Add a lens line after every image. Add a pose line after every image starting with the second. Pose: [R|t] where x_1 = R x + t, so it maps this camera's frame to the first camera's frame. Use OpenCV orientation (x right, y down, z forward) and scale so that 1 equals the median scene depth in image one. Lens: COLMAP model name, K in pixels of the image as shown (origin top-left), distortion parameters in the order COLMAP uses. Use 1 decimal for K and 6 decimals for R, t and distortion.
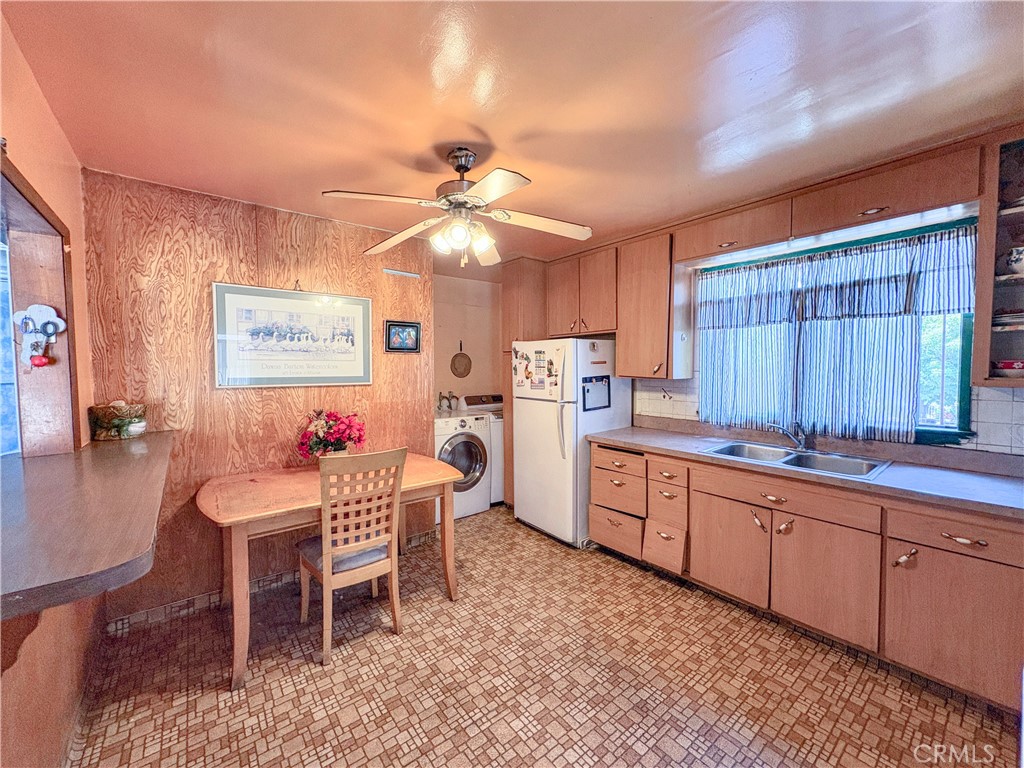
lens RADIAL K [[407.2, 0, 512.8], [0, 407.2, 383.6], [0, 0, 1]] dist [-0.000792, -0.000106]
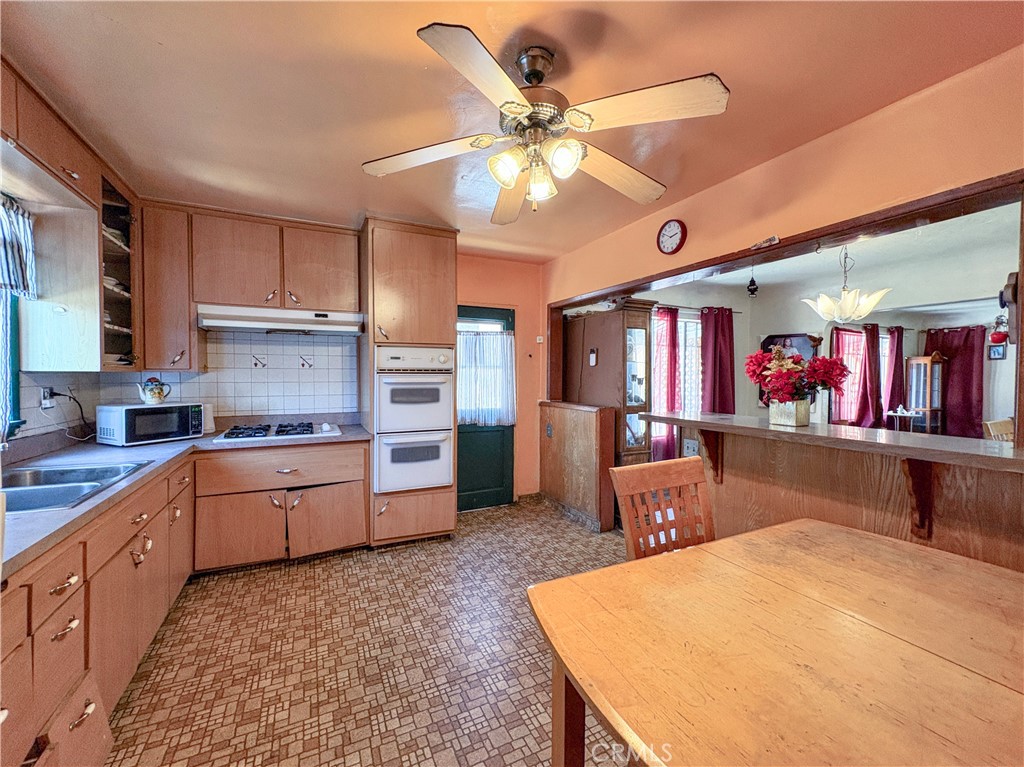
lens RADIAL K [[416.7, 0, 512.0], [0, 416.7, 383.5], [0, 0, 1]] dist [-0.002004, -0.000241]
pose [[-0.976428, -0.002638, 0.215827, -0.202320], [0.010790, 0.998079, 0.061015, -0.014034], [-0.215573, 0.061905, -0.974523, 1.445934]]
